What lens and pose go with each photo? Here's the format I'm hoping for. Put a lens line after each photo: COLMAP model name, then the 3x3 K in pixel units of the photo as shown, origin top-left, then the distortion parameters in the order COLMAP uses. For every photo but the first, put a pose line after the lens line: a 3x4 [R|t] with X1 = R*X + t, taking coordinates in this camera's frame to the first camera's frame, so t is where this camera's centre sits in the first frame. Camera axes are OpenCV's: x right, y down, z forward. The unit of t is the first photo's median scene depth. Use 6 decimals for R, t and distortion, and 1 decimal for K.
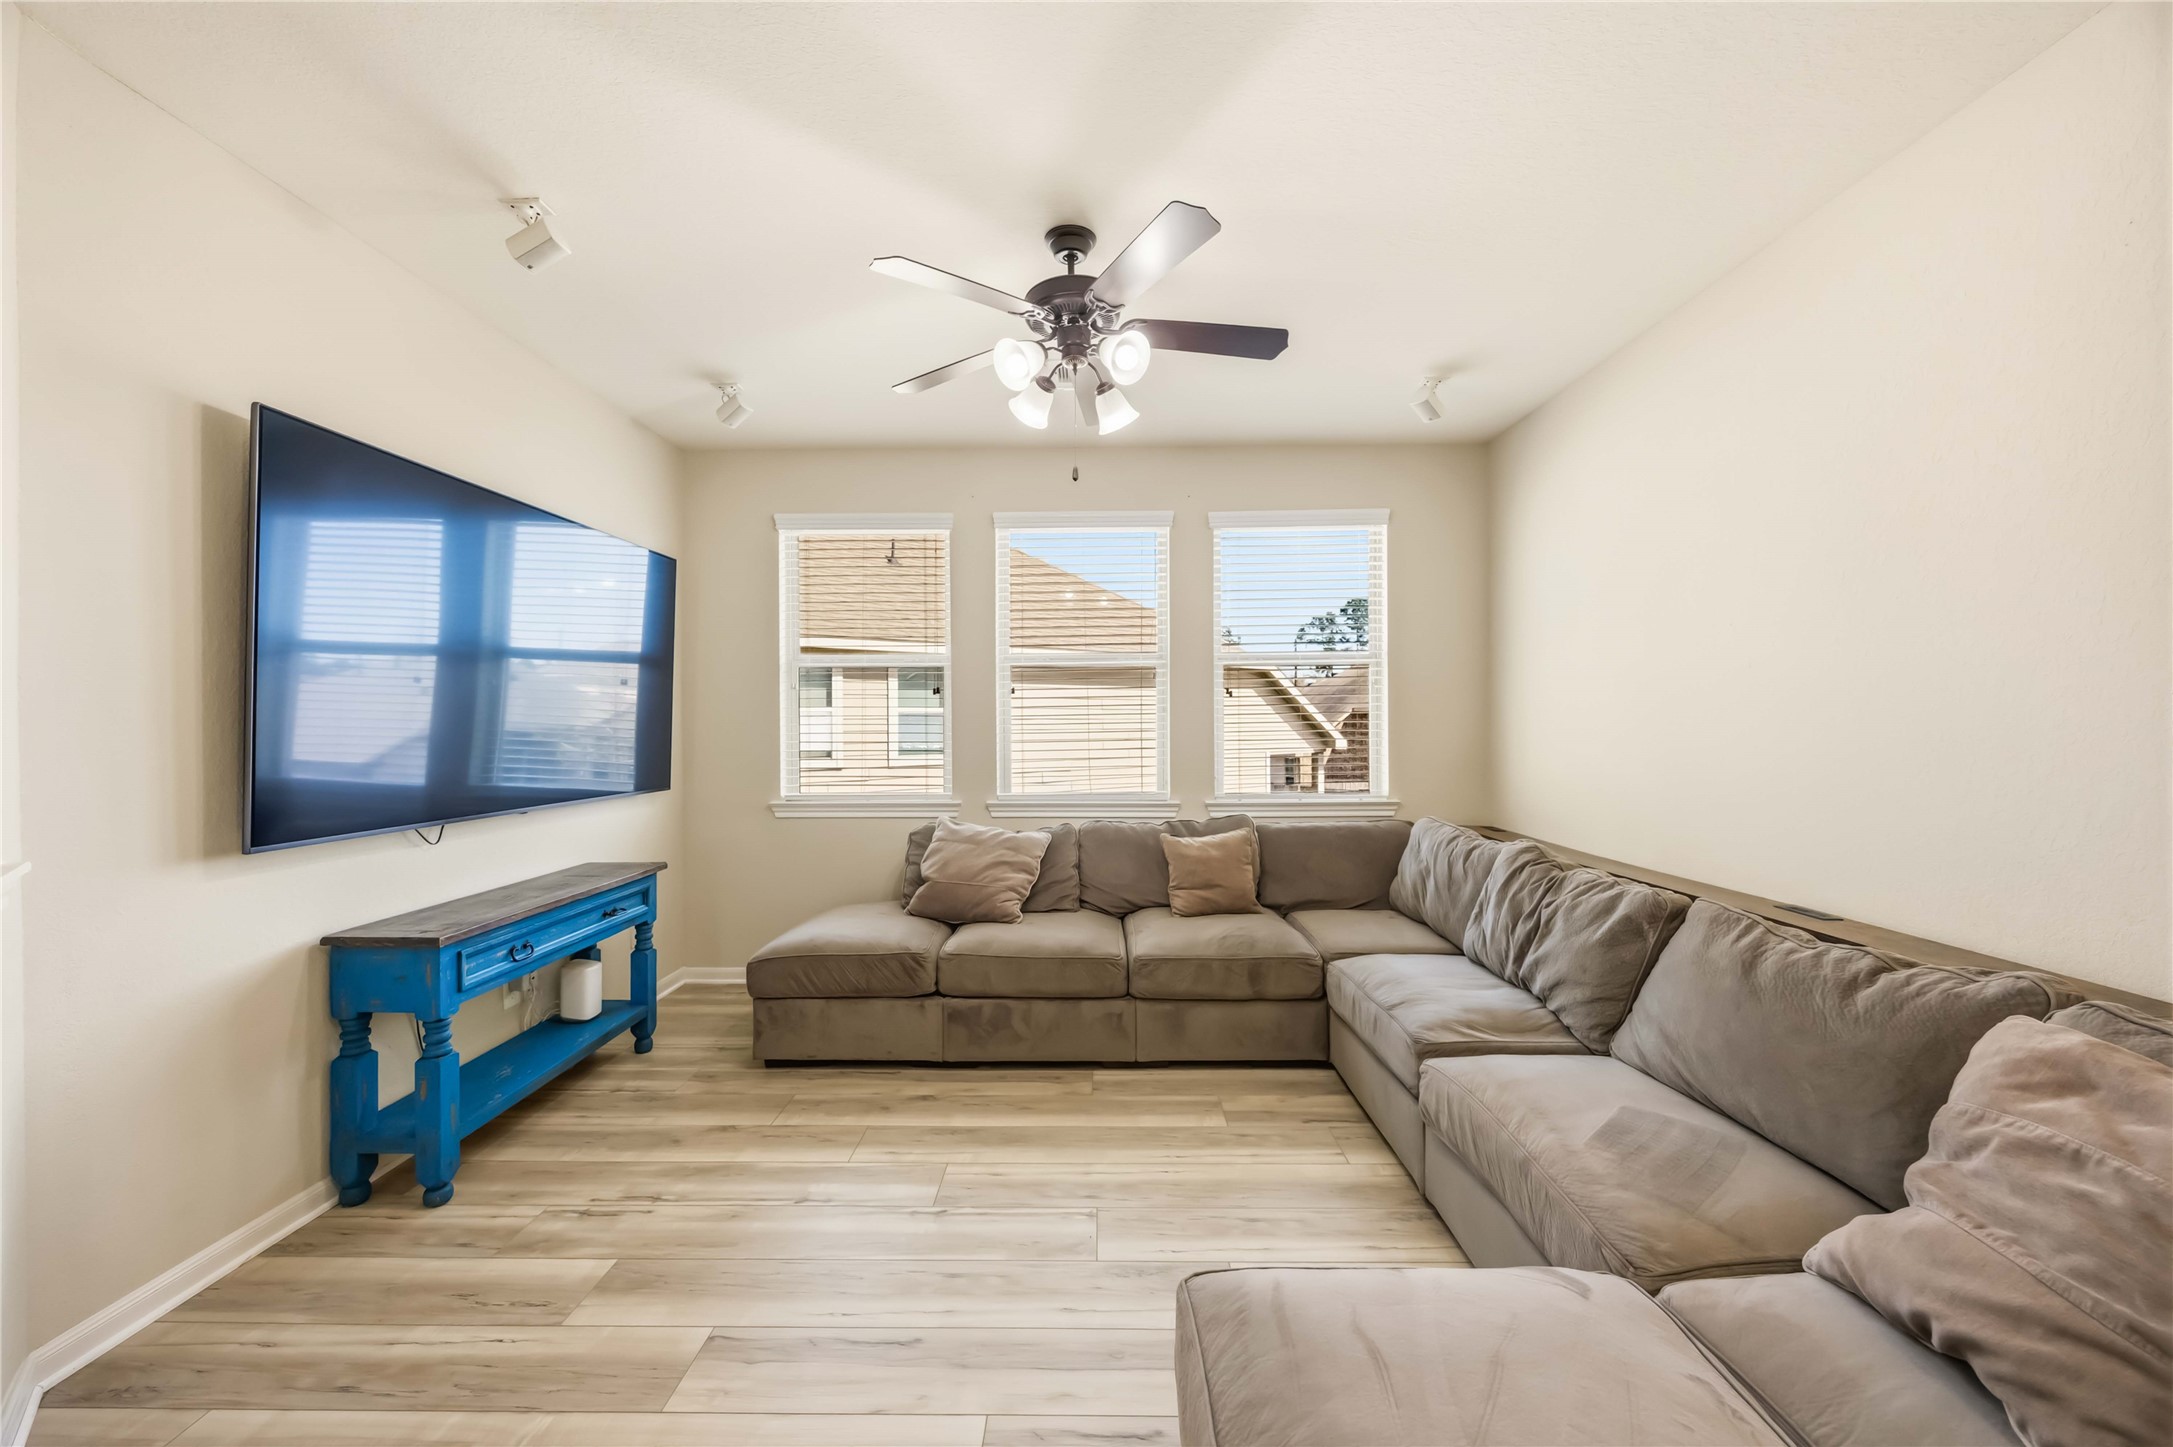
lens RADIAL K [[823.6, 0, 1090.0], [0, 823.6, 723.4], [0, 0, 1]] dist [-0.002563, 0.000588]
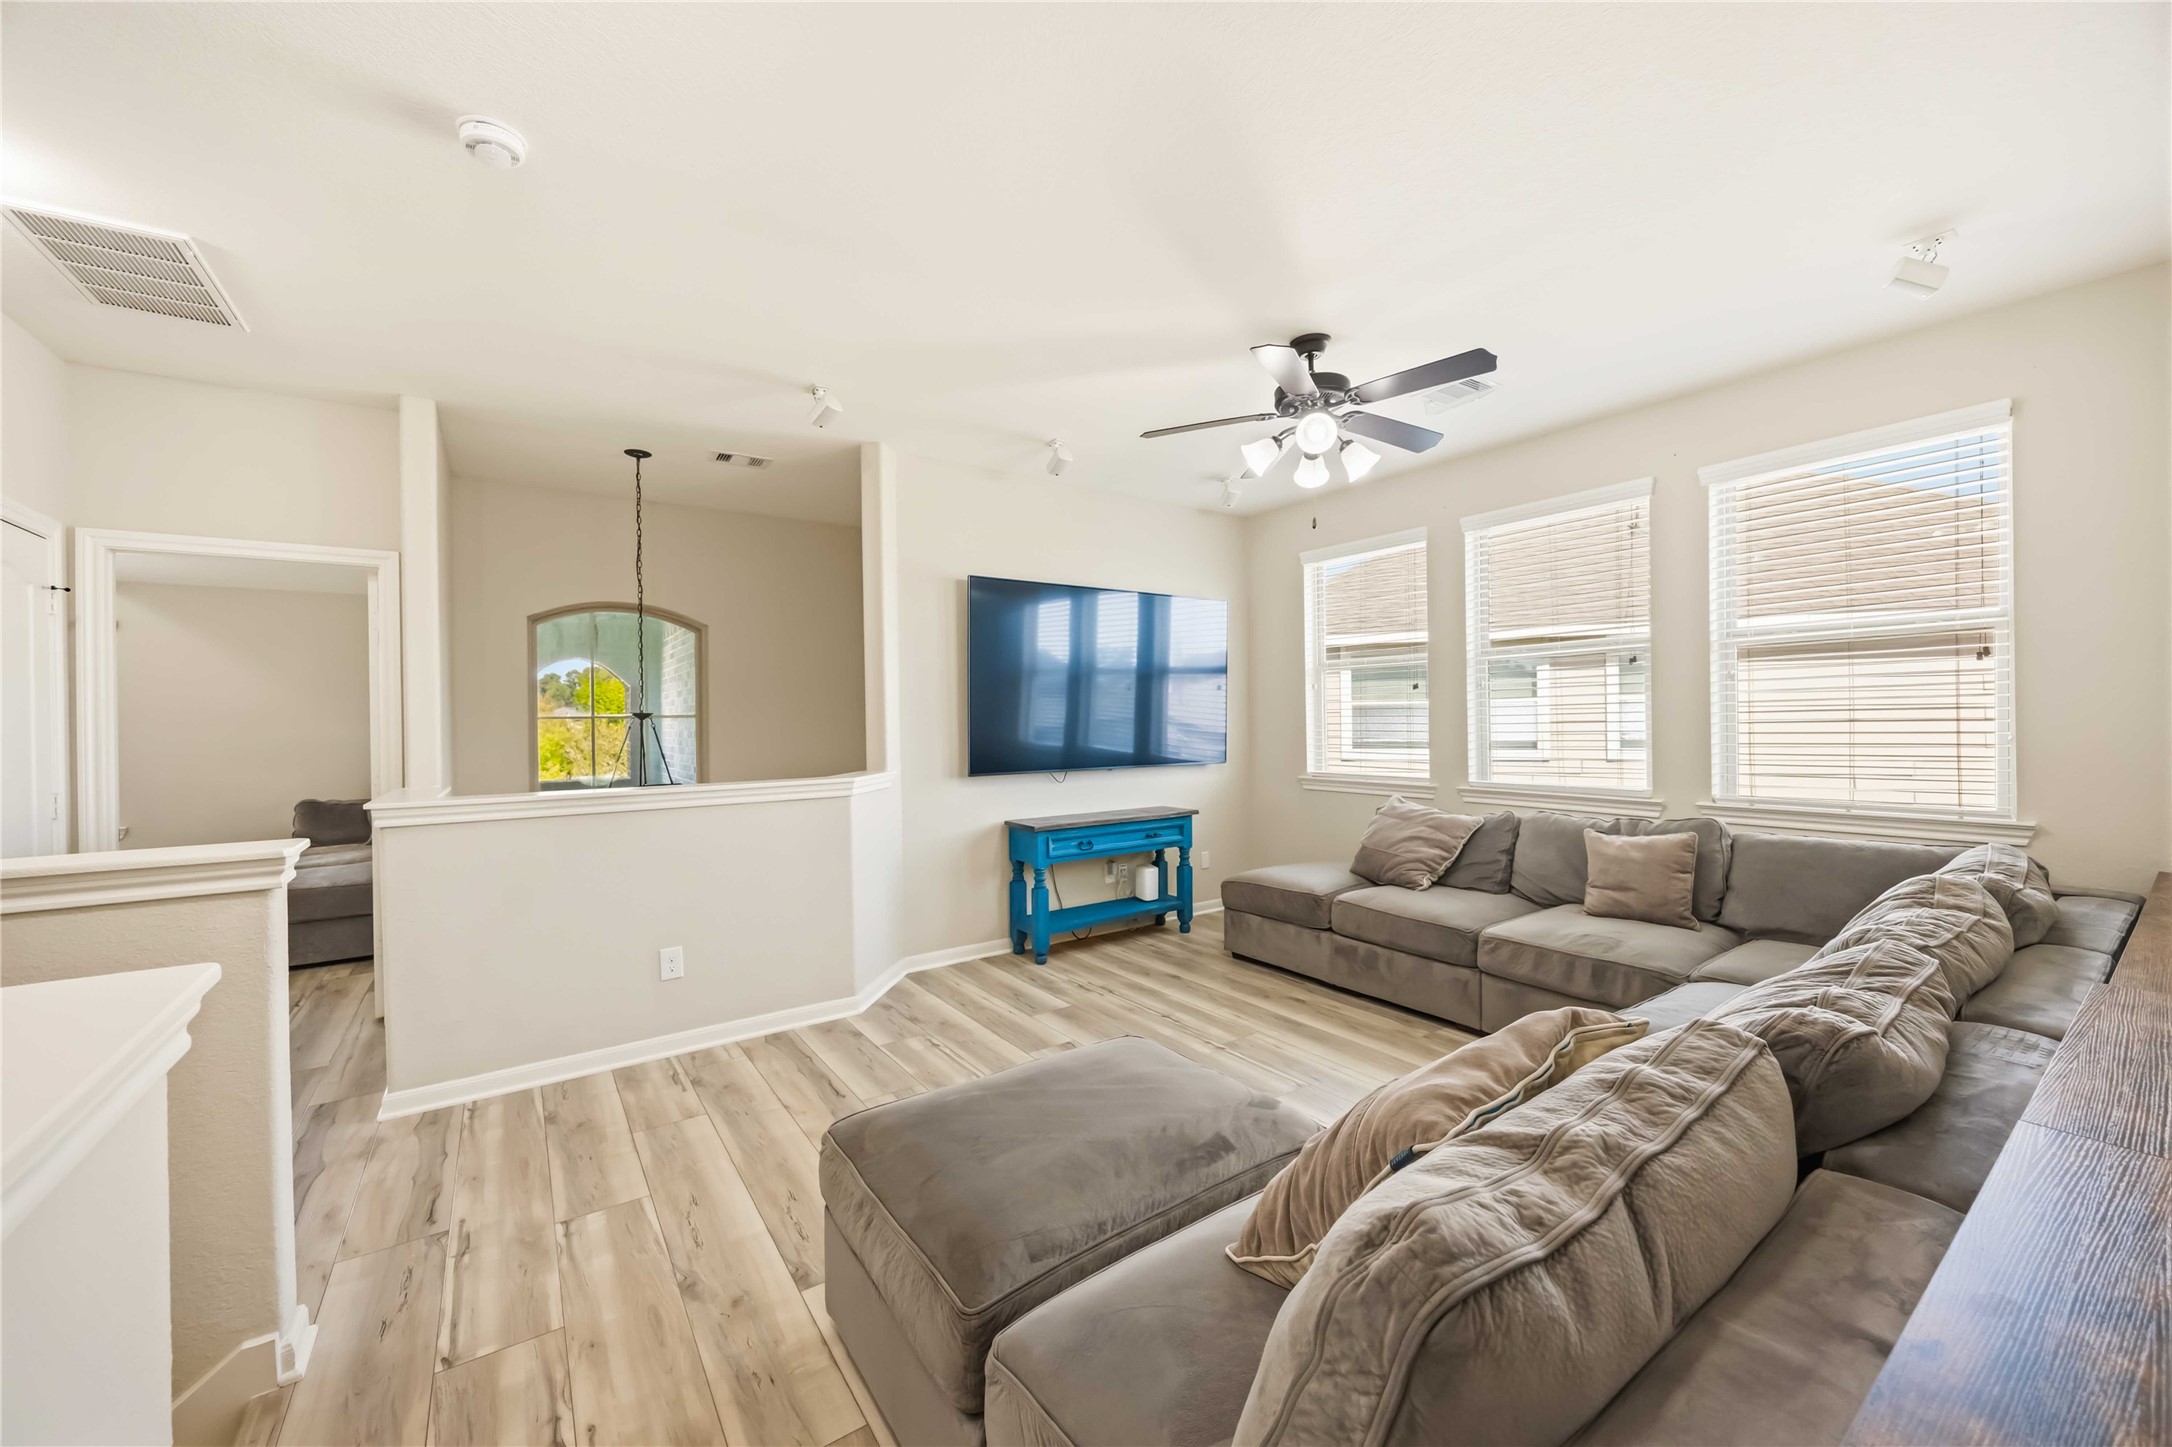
lens RADIAL K [[823.2, 0, 1089.5], [0, 823.2, 723.4], [0, 0, 1]] dist [-0.002563, 0.000588]
pose [[0.588158, 0.000920, -0.808746, 0.622215], [0.008764, 0.999933, 0.007511, -0.001174], [0.808699, -0.011505, 0.588110, -0.037867]]
